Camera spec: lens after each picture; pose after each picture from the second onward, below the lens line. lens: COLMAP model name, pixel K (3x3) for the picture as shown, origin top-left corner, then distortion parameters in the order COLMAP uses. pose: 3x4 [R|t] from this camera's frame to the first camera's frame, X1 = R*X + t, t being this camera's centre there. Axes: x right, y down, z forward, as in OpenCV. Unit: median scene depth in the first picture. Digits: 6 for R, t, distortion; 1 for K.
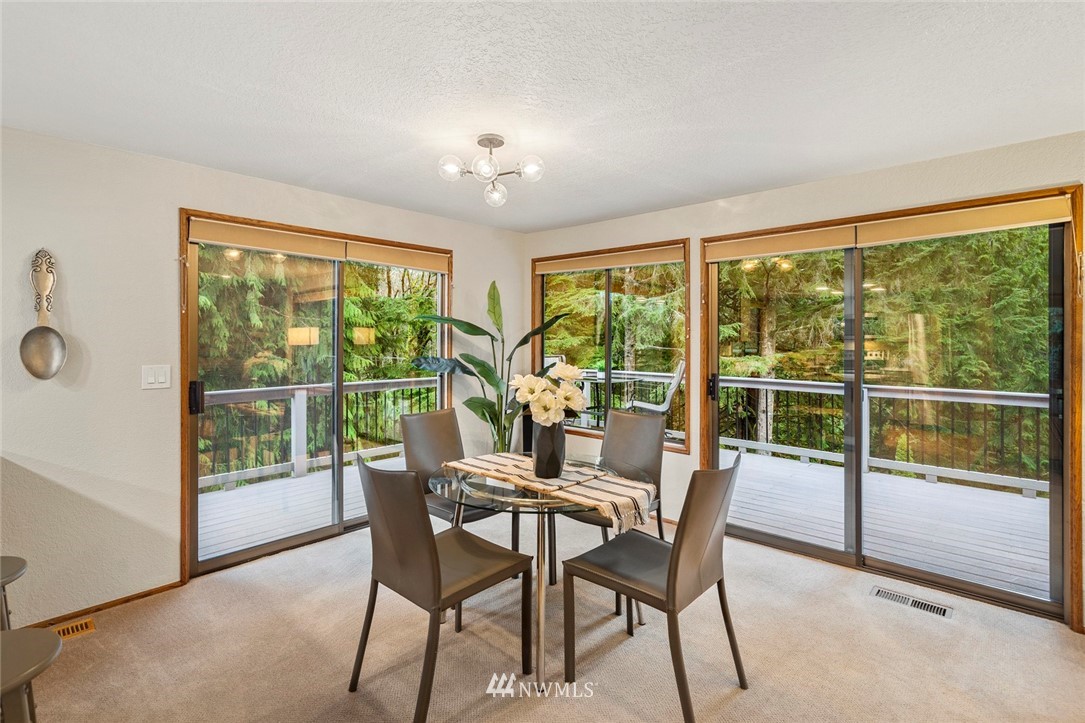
lens RADIAL K [[510.5, 0, 538.7], [0, 510.5, 341.9], [0, 0, 1]] dist [-0.000019, 0.000211]
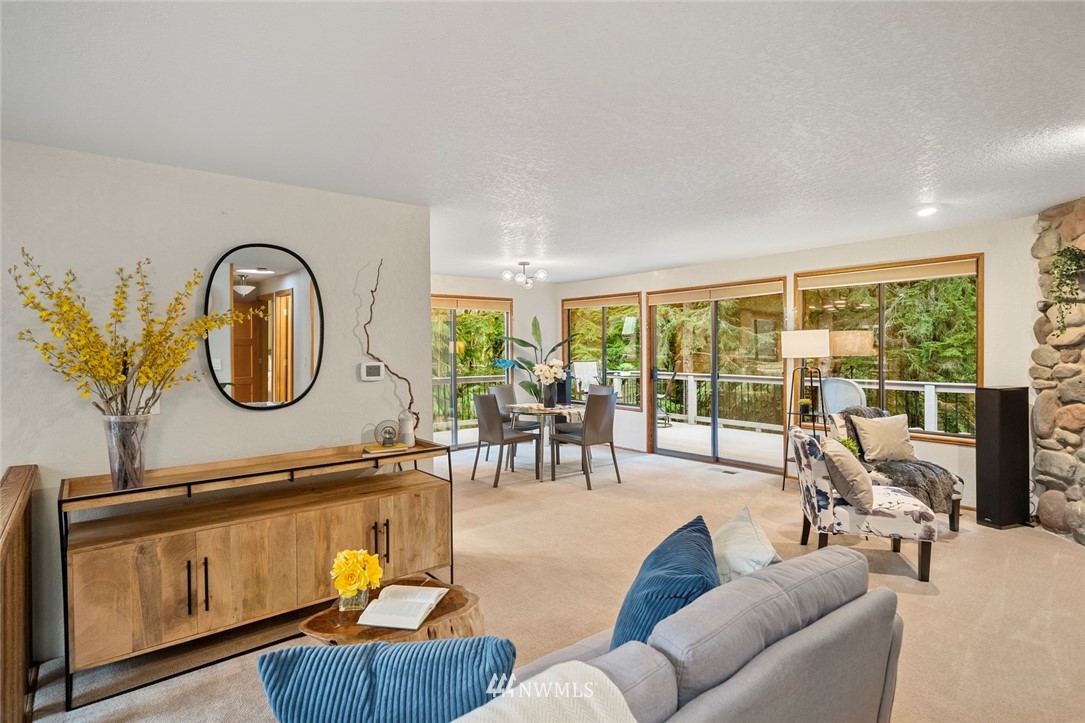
lens RADIAL K [[563.8, 0, 540.2], [0, 563.8, 349.6], [0, 0, 1]] dist [0.002060, 0.000004]
pose [[0.988891, -0.011256, -0.148216, 0.217207], [0.010937, 0.999936, -0.002966, 0.003229], [0.148240, 0.001312, 0.988951, -0.937168]]
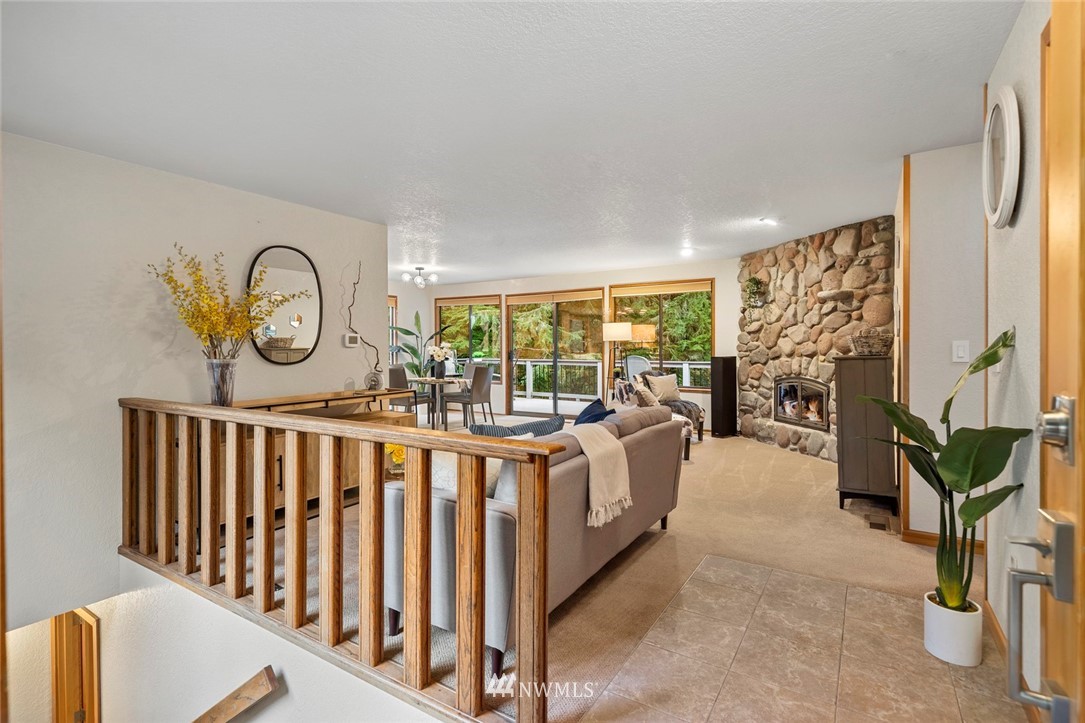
lens RADIAL K [[510.5, 0, 538.7], [0, 510.5, 341.9], [0, 0, 1]] dist [-0.000019, 0.000211]
pose [[0.983334, -0.004493, 0.181752, 0.027468], [0.007496, 0.999846, -0.015840, 0.055520], [-0.181653, 0.016938, 0.983217, -1.277880]]
